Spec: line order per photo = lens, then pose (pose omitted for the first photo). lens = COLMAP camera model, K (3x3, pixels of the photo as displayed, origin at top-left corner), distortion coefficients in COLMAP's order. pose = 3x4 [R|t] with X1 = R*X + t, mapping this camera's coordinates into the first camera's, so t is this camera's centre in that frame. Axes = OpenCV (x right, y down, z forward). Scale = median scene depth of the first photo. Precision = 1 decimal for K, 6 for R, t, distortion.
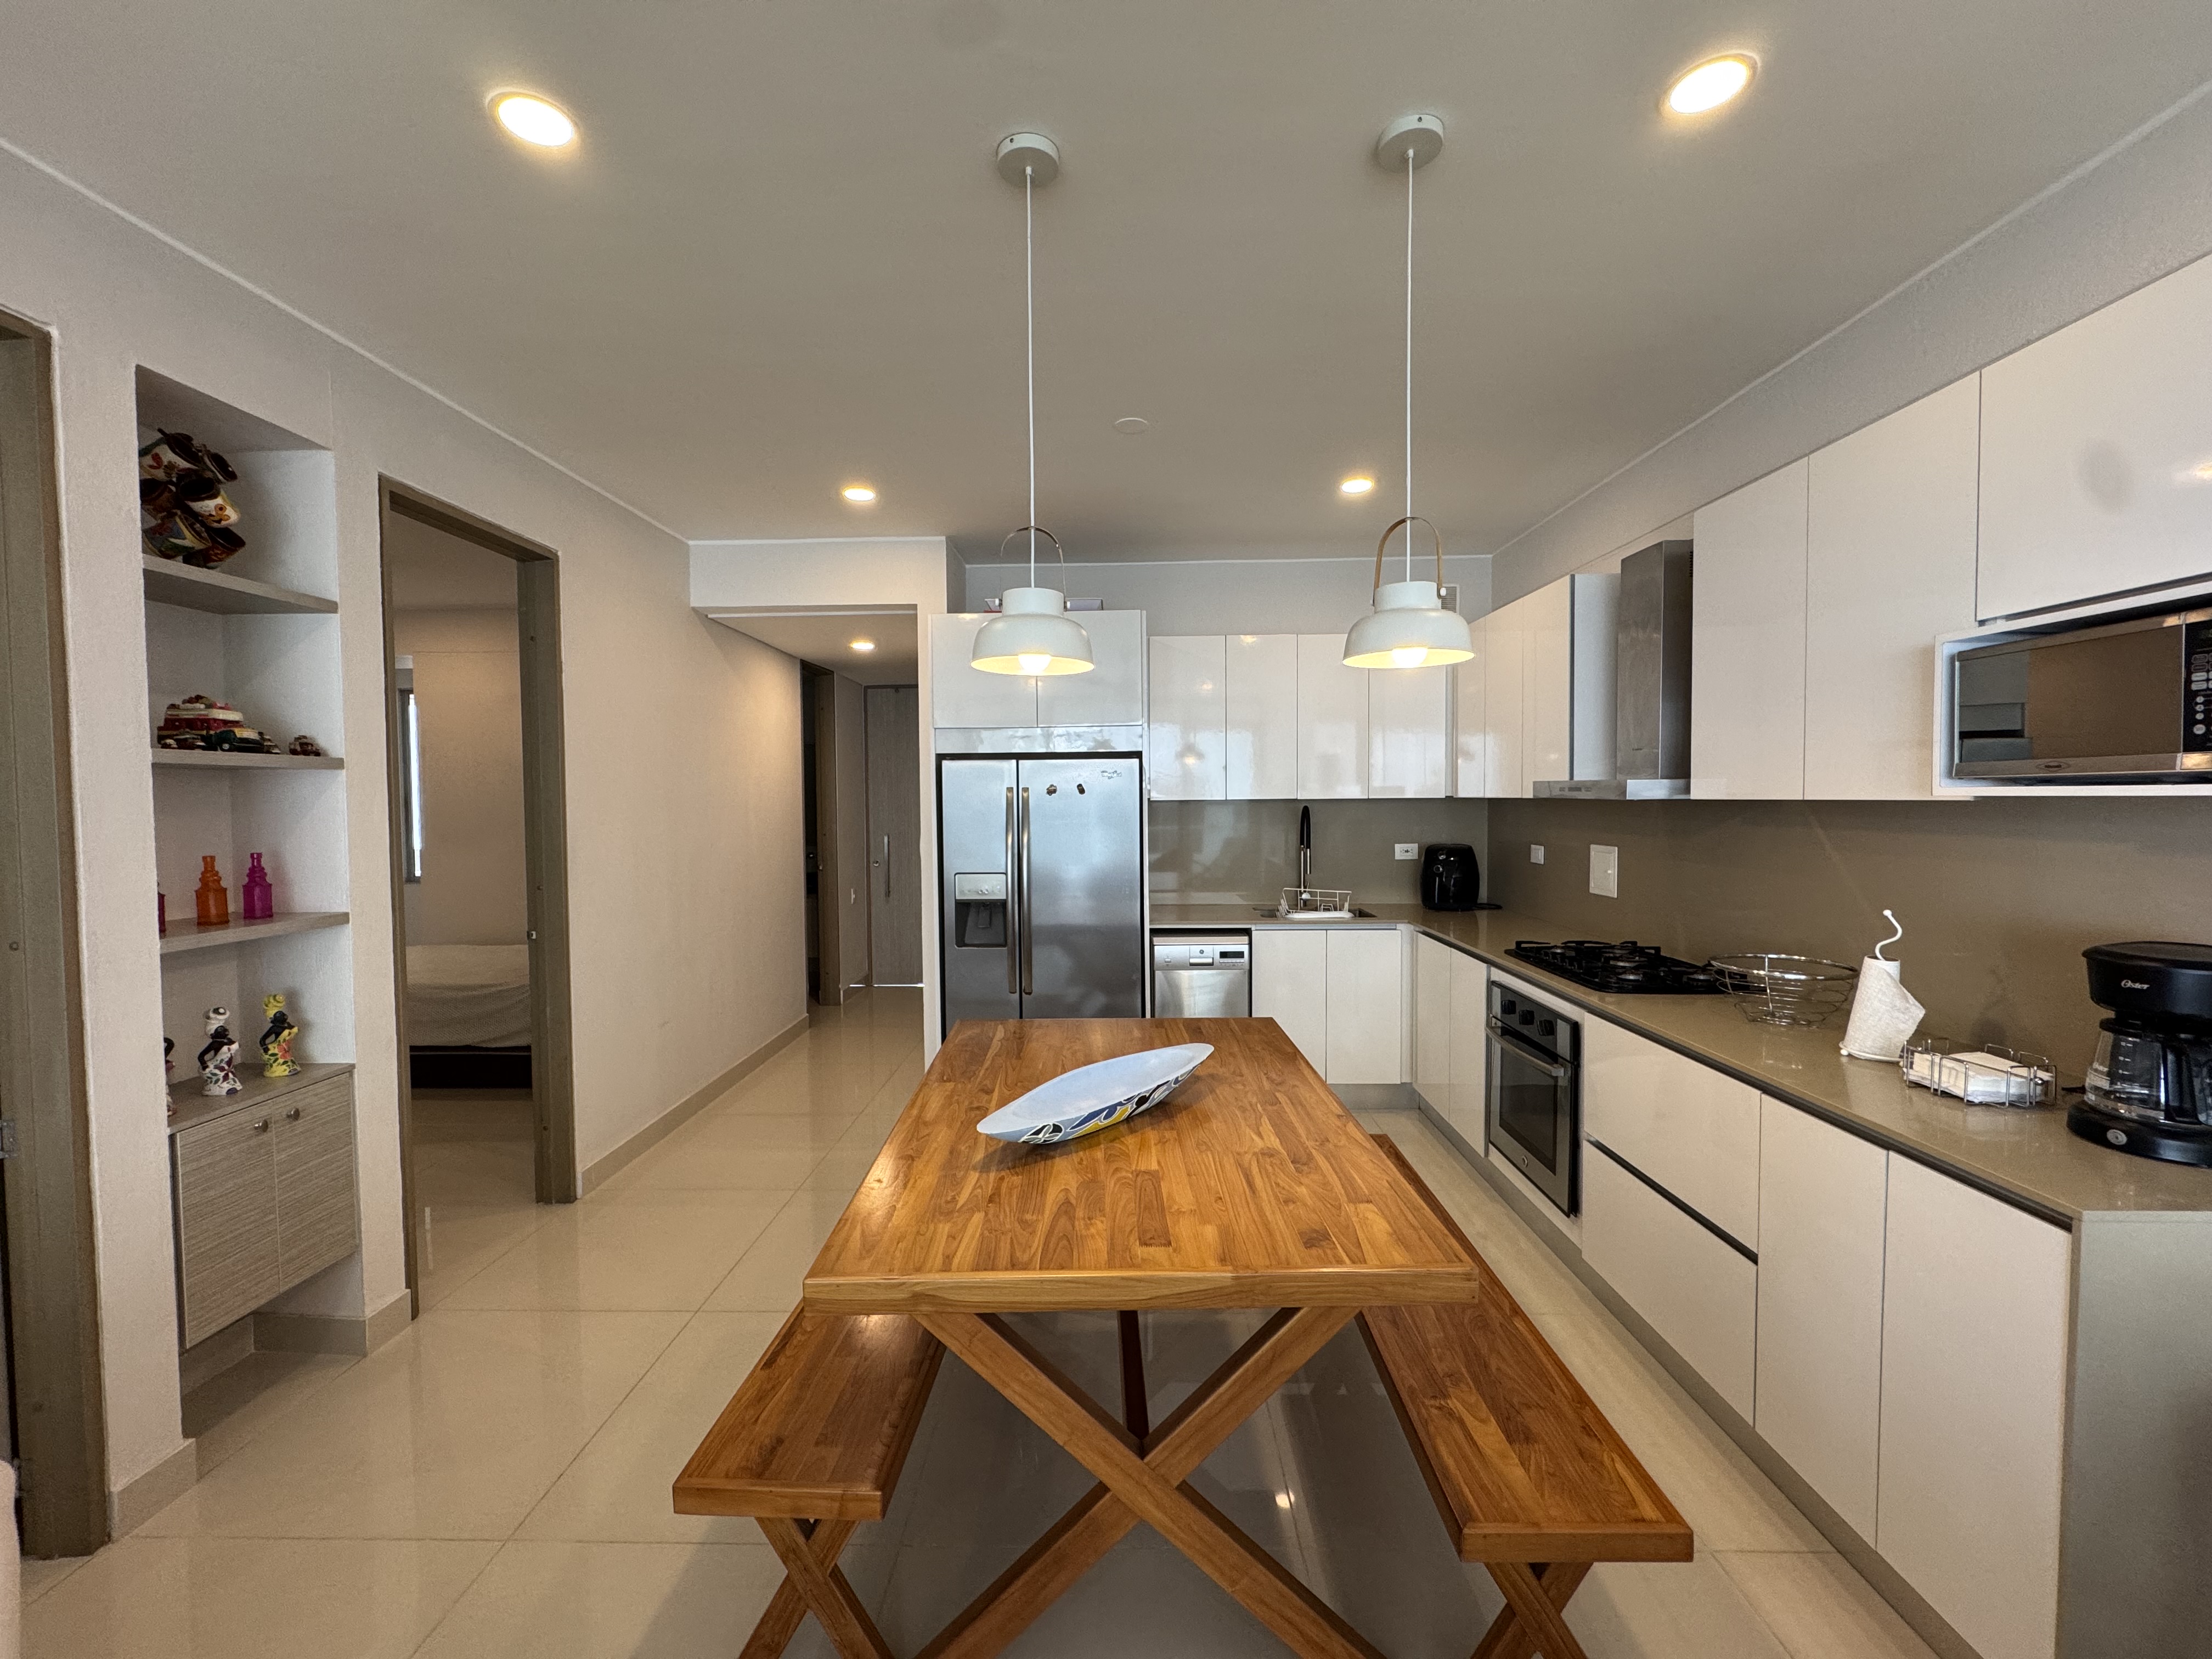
lens RADIAL K [[887.8, 0, 1102.0], [0, 887.8, 821.5], [0, 0, 1]] dist [-0.000337, 0.000006]
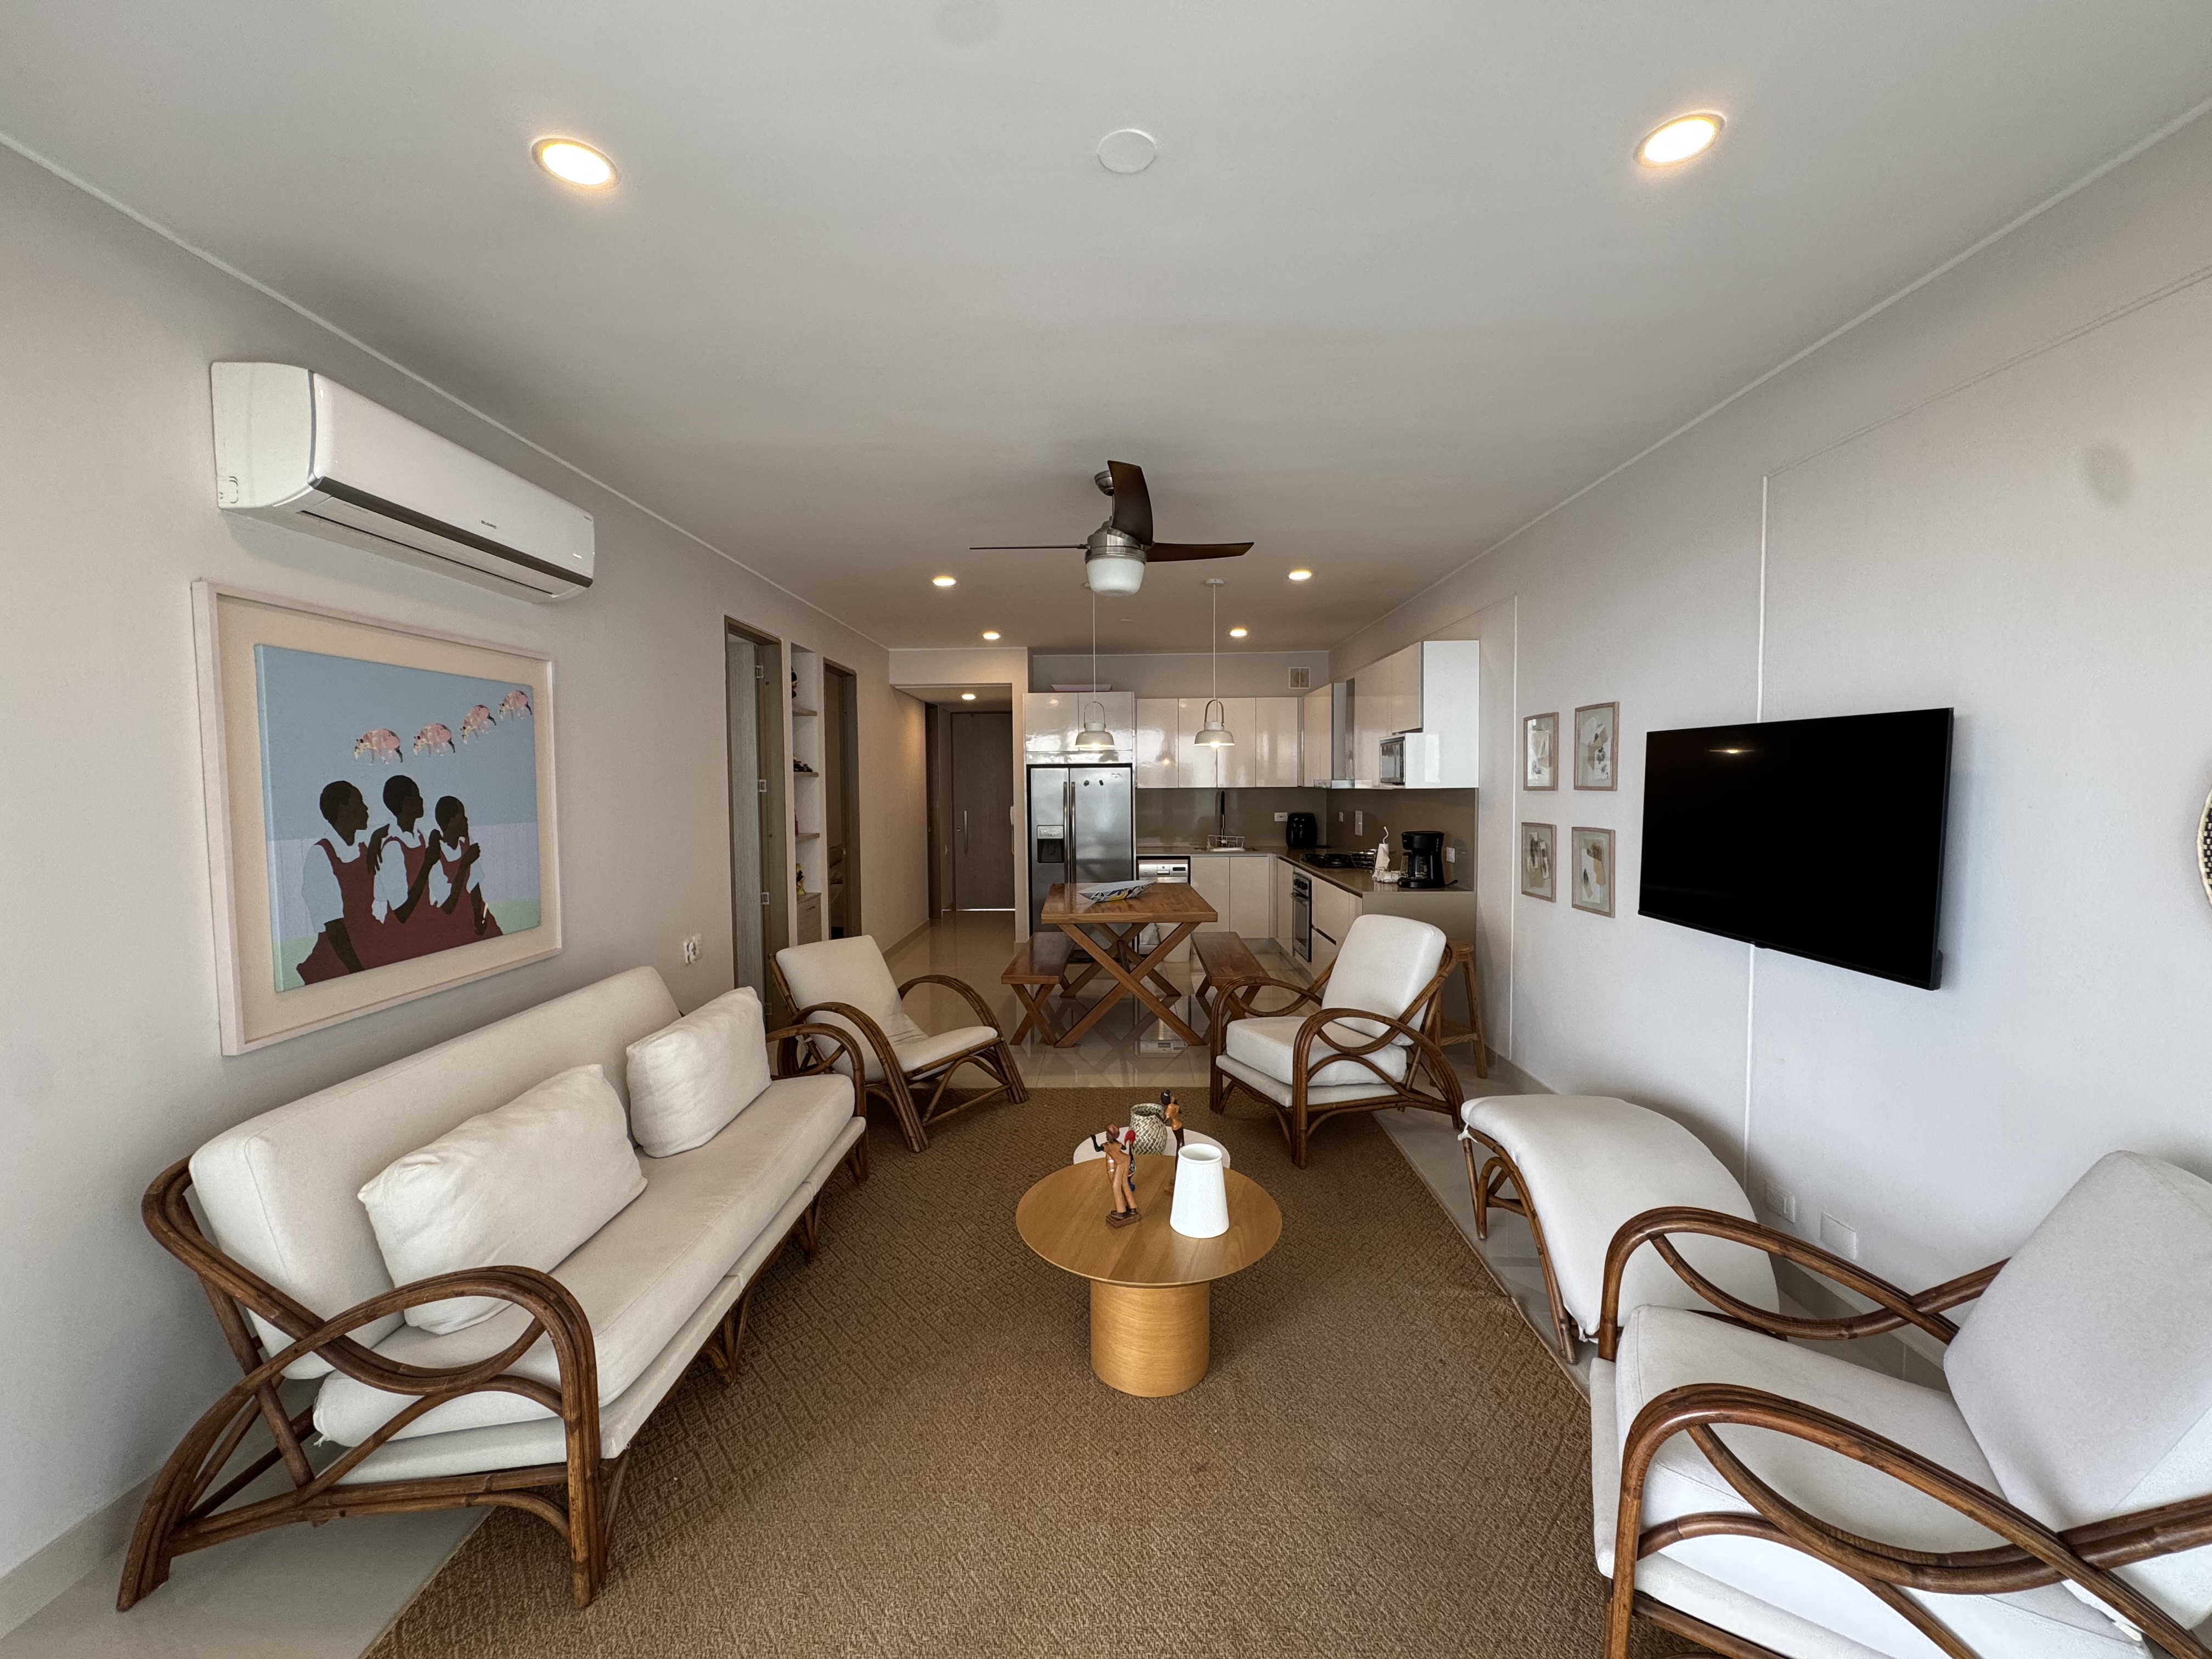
lens RADIAL K [[887.8, 0, 1113.4], [0, 887.8, 827.6], [0, 0, 1]] dist [-0.000337, 0.000006]
pose [[0.999800, -0.001537, 0.019916, -0.036627], [0.001099, 0.999758, 0.021972, 0.019611], [-0.019945, -0.021946, 0.999560, -0.976501]]
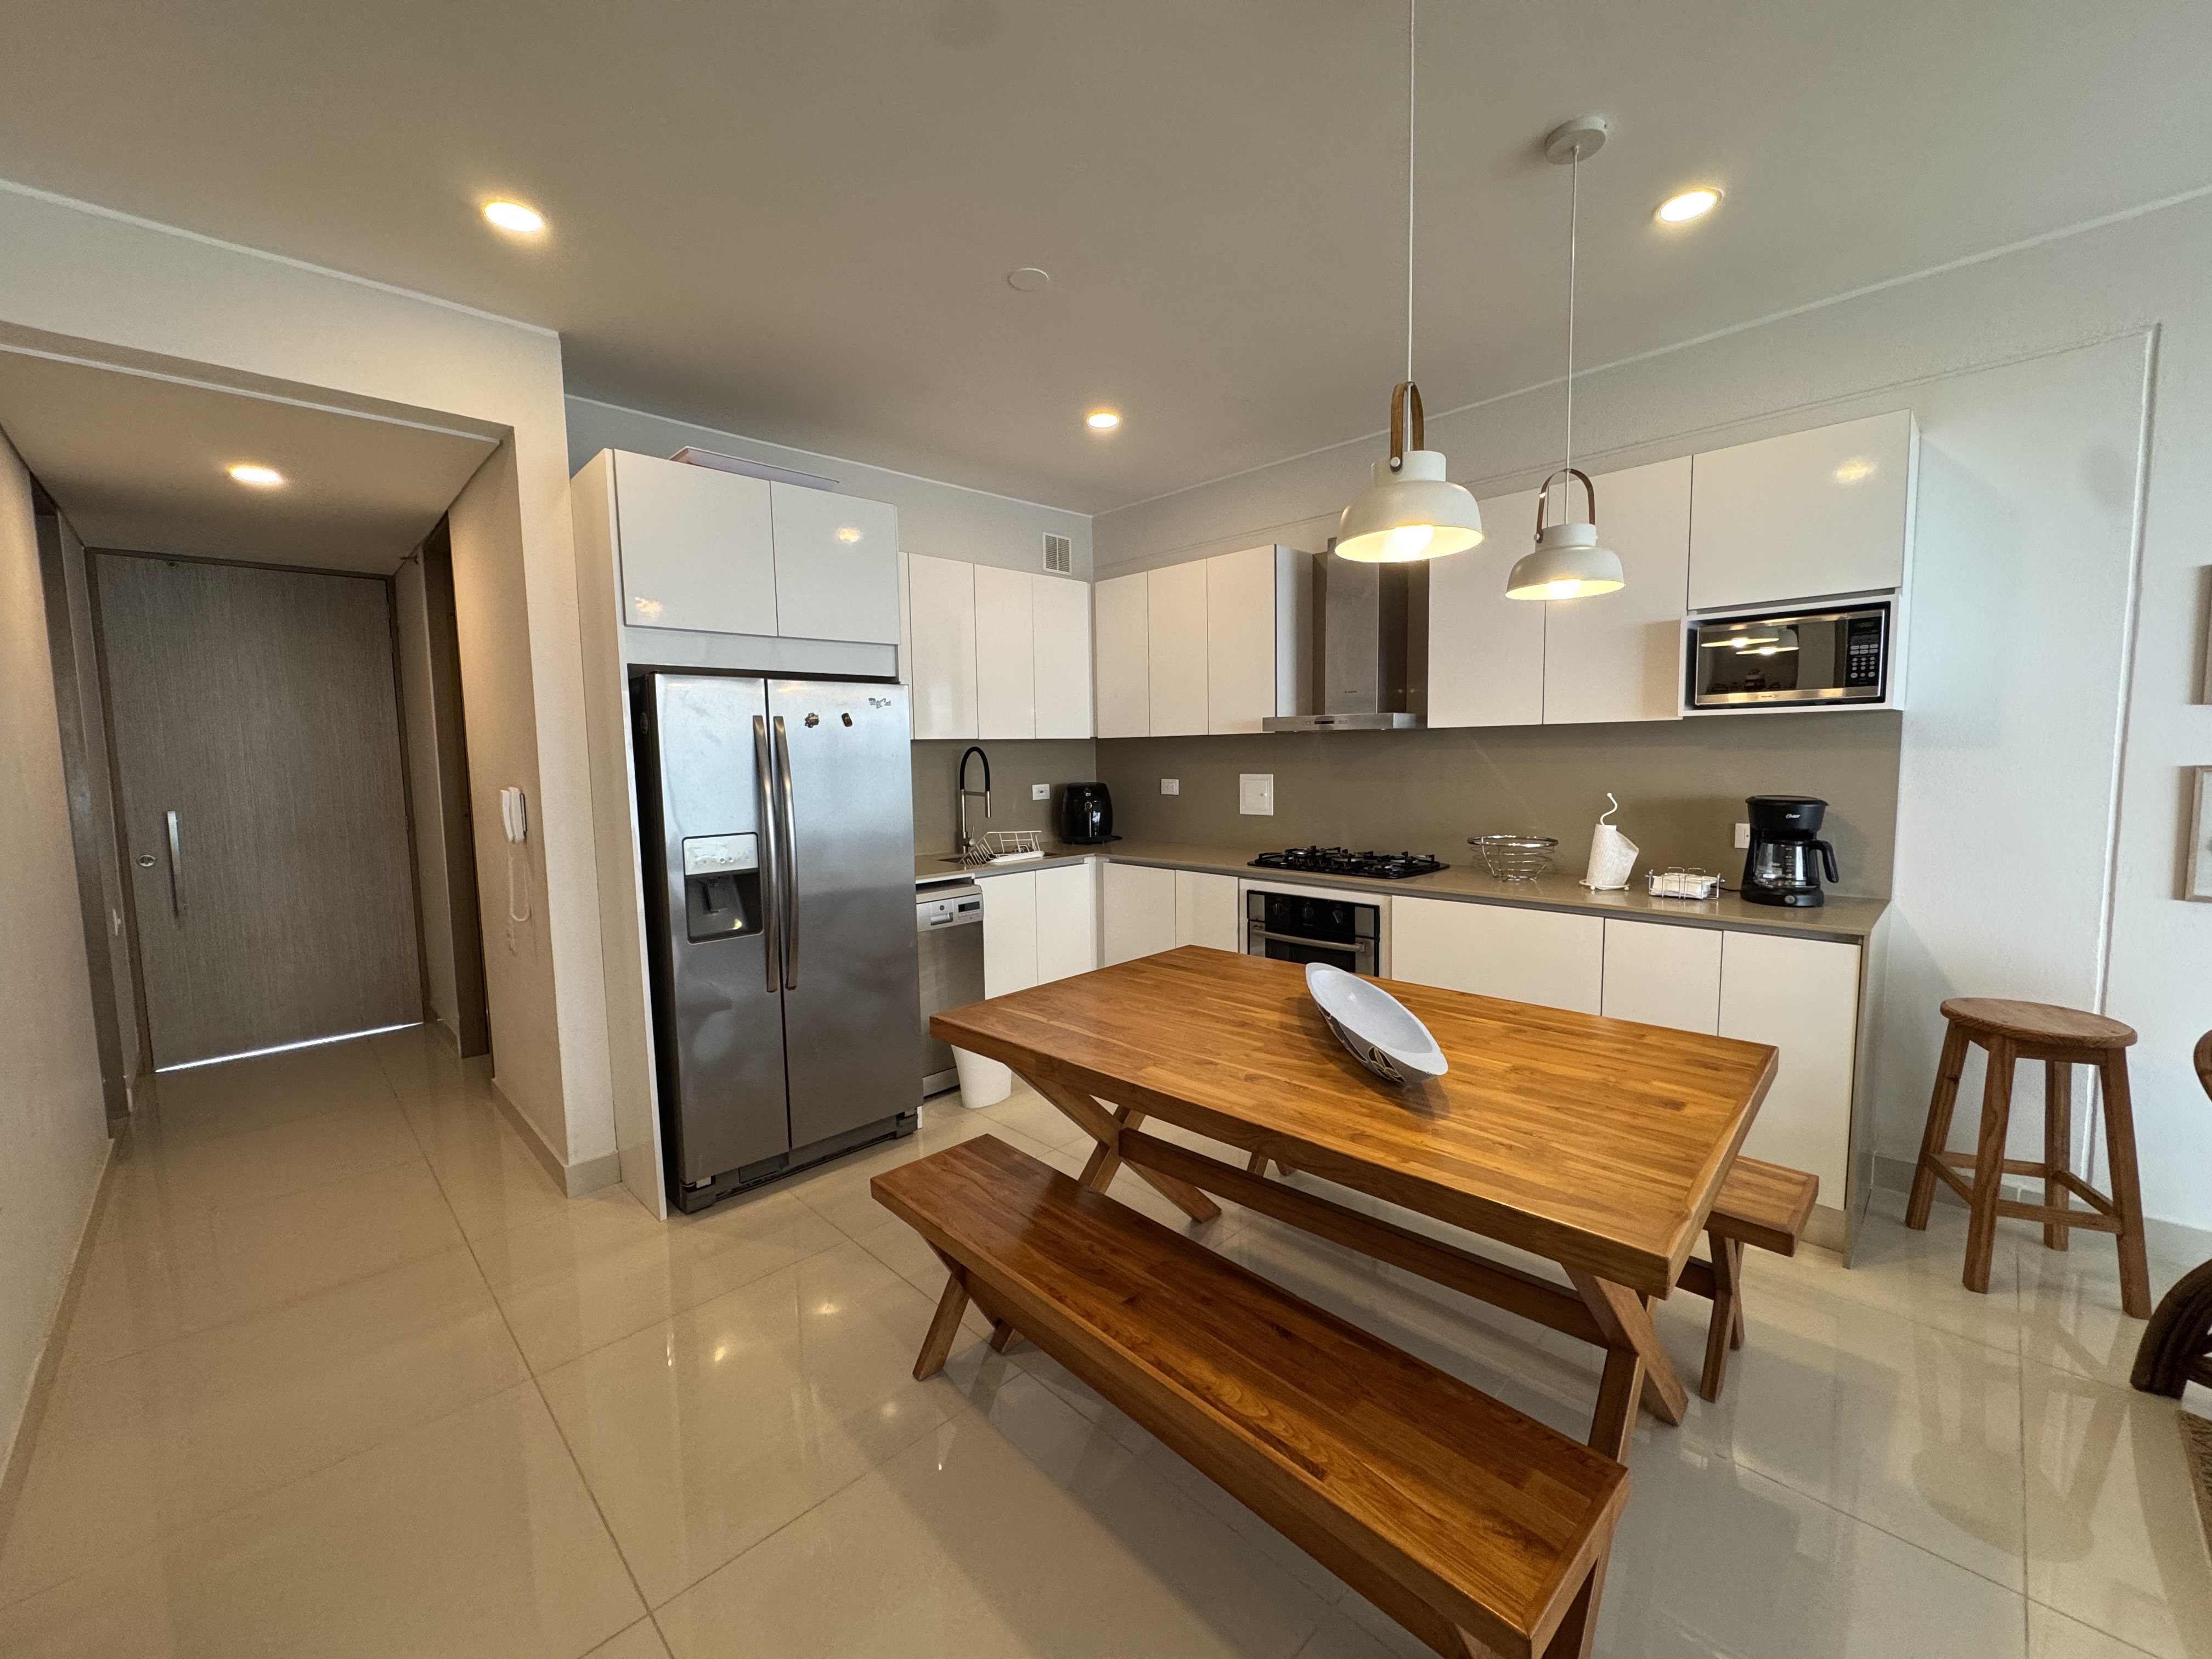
lens RADIAL K [[887.8, 0, 1108.4], [0, 887.8, 827.0], [0, 0, 1]] dist [-0.000337, 0.000006]
pose [[0.697326, -0.066331, 0.713679, -0.431646], [0.032762, 0.997618, 0.060710, 0.018004], [-0.716005, -0.018953, 0.697838, 0.276329]]
